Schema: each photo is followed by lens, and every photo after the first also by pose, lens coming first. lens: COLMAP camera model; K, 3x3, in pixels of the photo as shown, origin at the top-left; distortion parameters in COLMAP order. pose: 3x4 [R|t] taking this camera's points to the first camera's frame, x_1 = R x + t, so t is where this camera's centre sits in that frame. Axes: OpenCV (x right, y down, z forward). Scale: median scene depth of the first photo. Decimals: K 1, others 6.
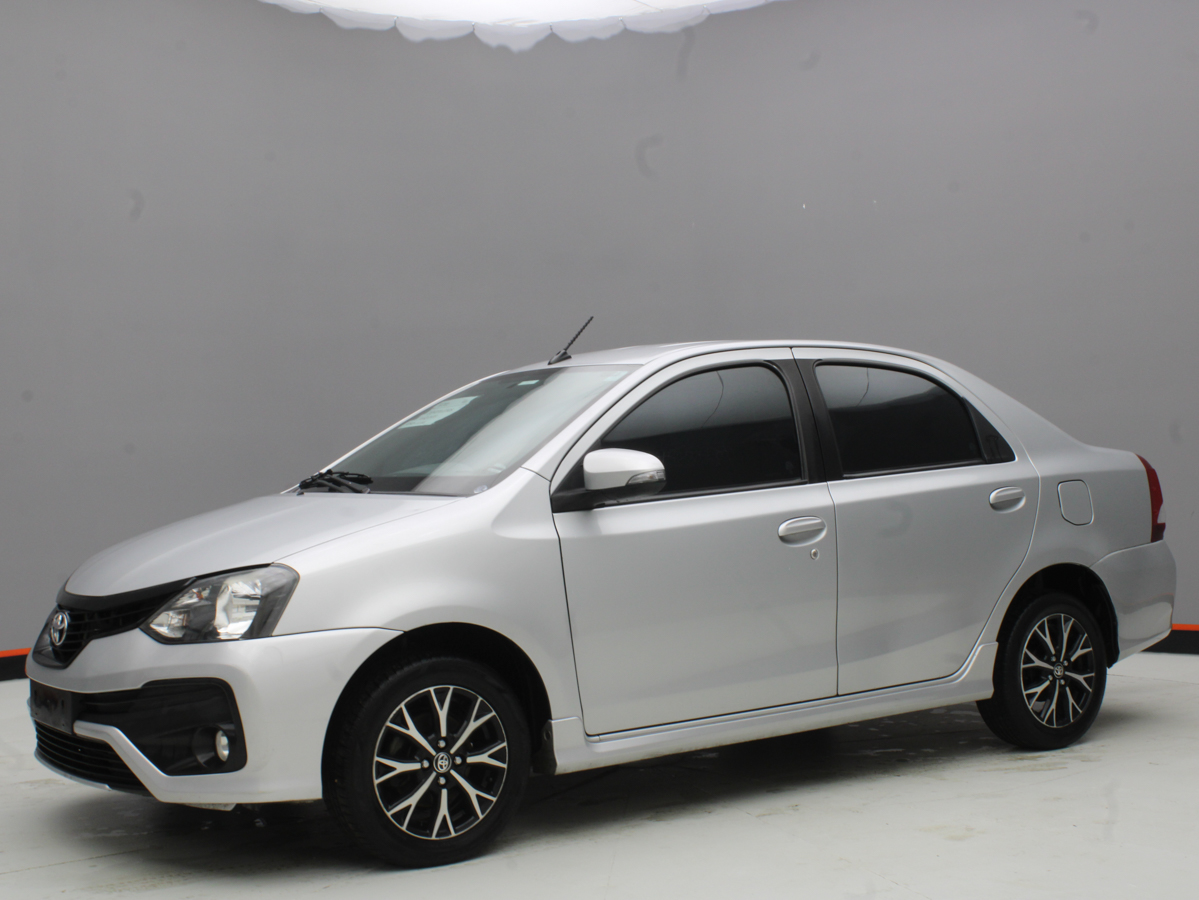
lens RADIAL K [[1593.2, 0, 599.5], [0, 1593.2, 450.0], [0, 0, 1]] dist [-0.091793, 0.062746]
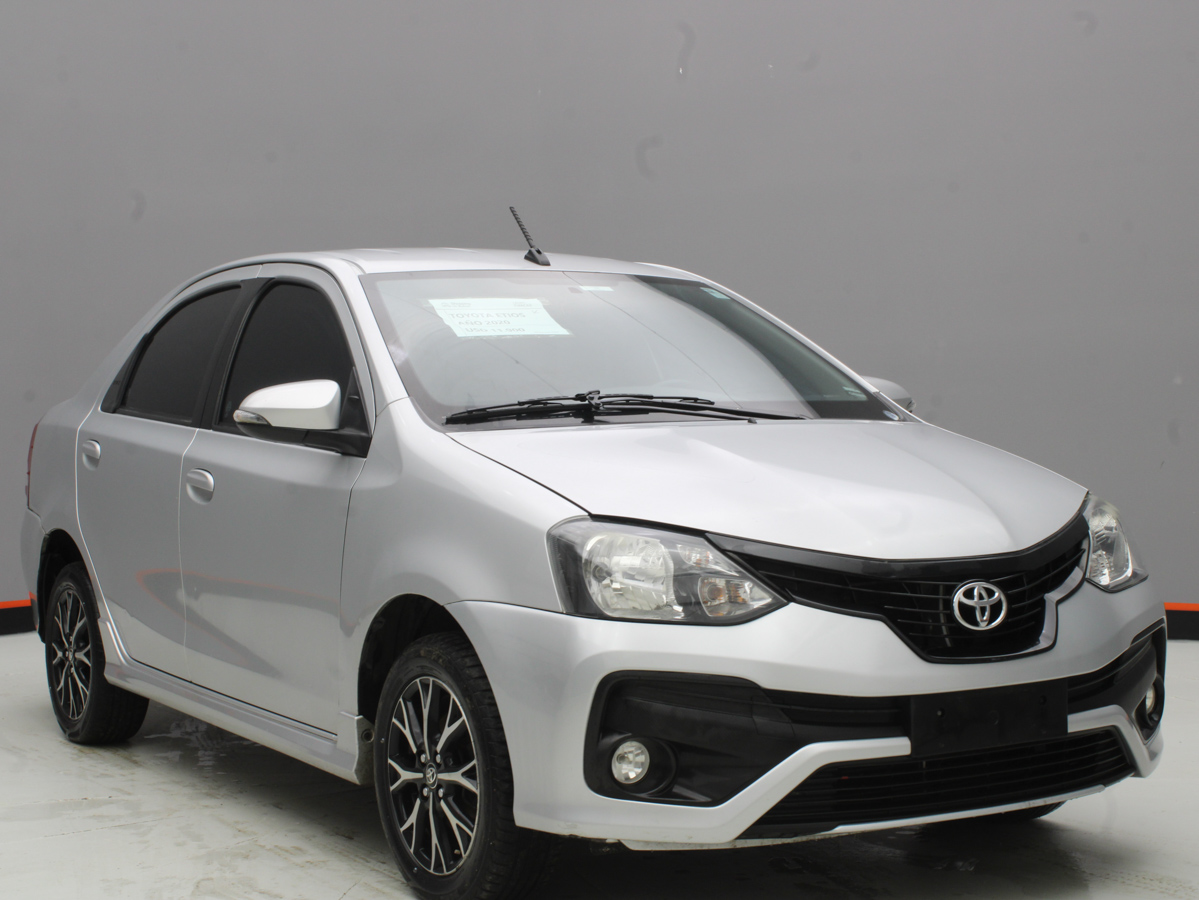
lens RADIAL K [[1996.5, 0, 599.5], [0, 1996.5, 450.0], [0, 0, 1]] dist [-0.022430, -0.046631]
pose [[0.066420, -0.000600, 0.997792, -1.254580], [0.003756, 0.999993, 0.000352, 0.045434], [-0.997785, 0.003724, 0.066421, 1.135852]]
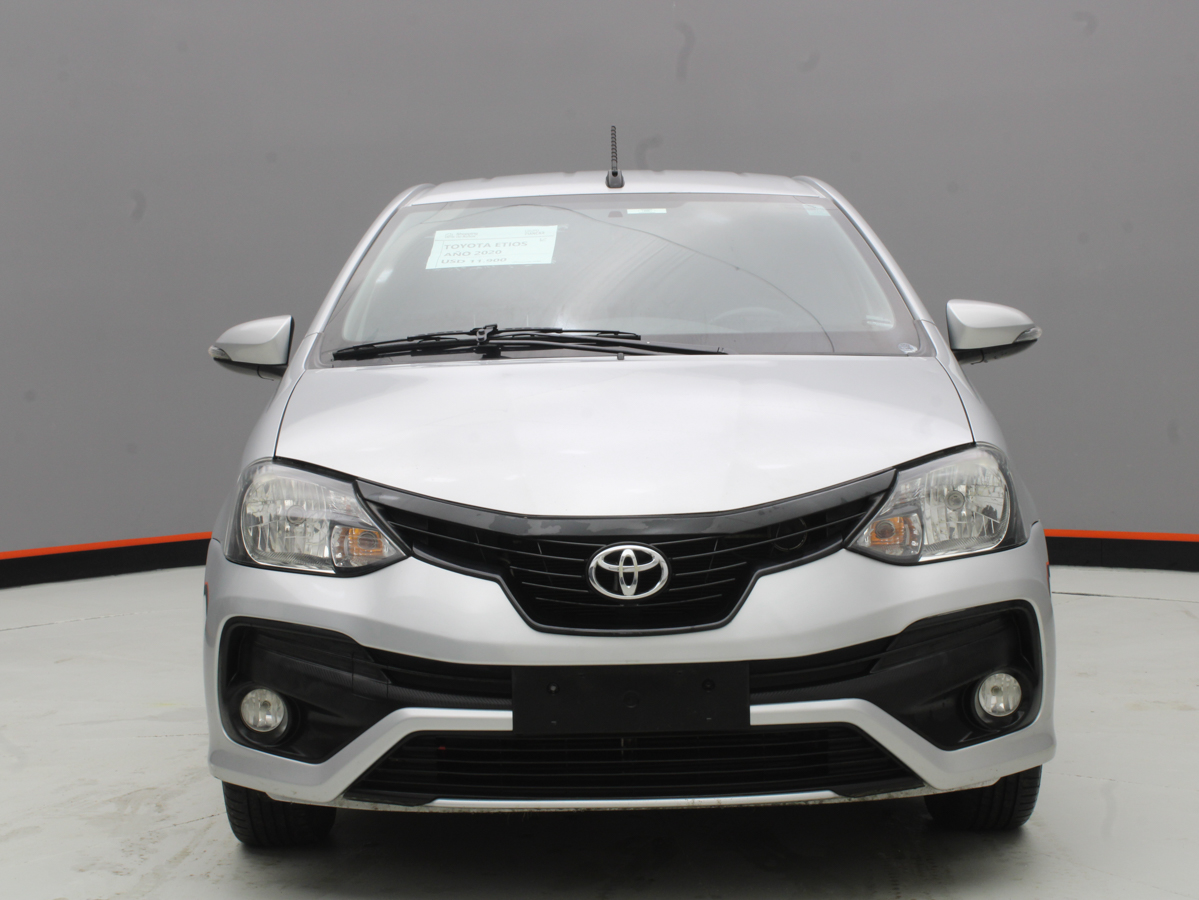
lens RADIAL K [[2097.7, 0, 599.5], [0, 2097.7, 450.0], [0, 0, 1]] dist [-0.056760, 0.148456]
pose [[0.576210, -0.033825, 0.816602, -1.033804], [-0.000502, 0.999128, 0.041739, 0.033371], [-0.817302, -0.024460, 0.575691, 0.558529]]
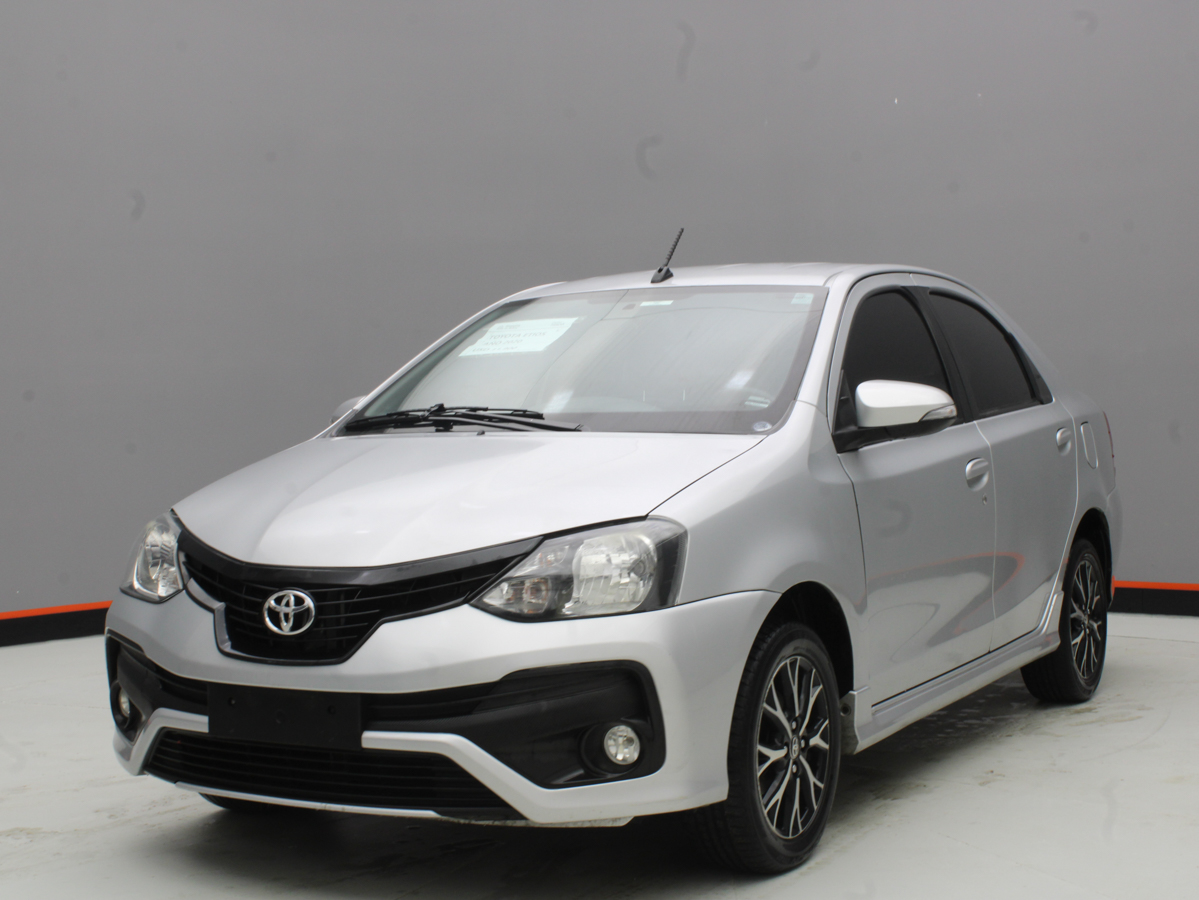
lens RADIAL K [[1833.9, 0, 599.5], [0, 1833.9, 450.0], [0, 0, 1]] dist [-0.073614, 0.055484]
pose [[0.903100, -0.004163, 0.429410, -0.595793], [-0.006610, 0.999700, 0.023595, 0.015630], [-0.429379, -0.024147, 0.902802, 0.162912]]
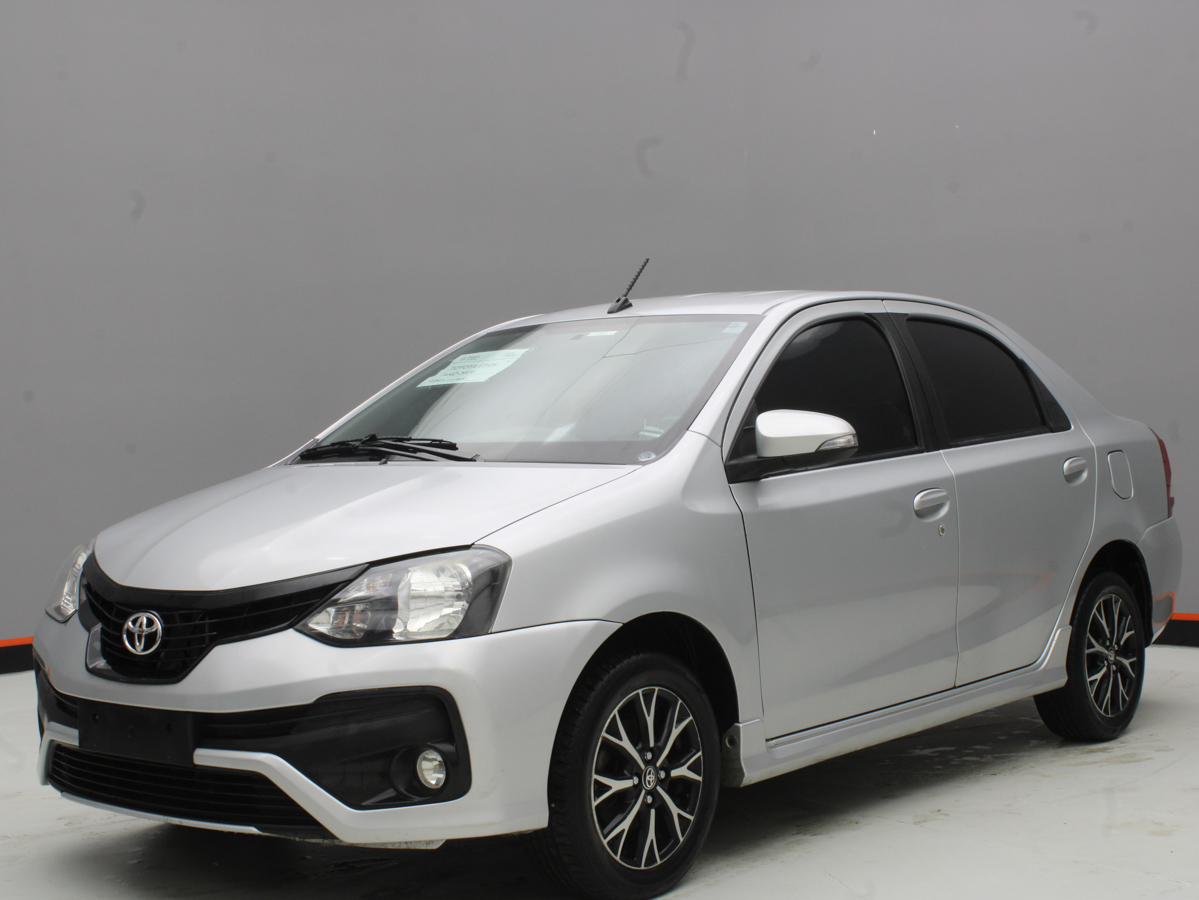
lens RADIAL K [[1833.9, 0, 599.5], [0, 1833.9, 450.0], [0, 0, 1]] dist [-0.073614, 0.055484]
pose [[0.962154, 0.001956, 0.272501, -0.380956], [-0.005117, 0.999928, 0.010893, 0.011364], [-0.272460, -0.011875, 0.962094, 0.068452]]
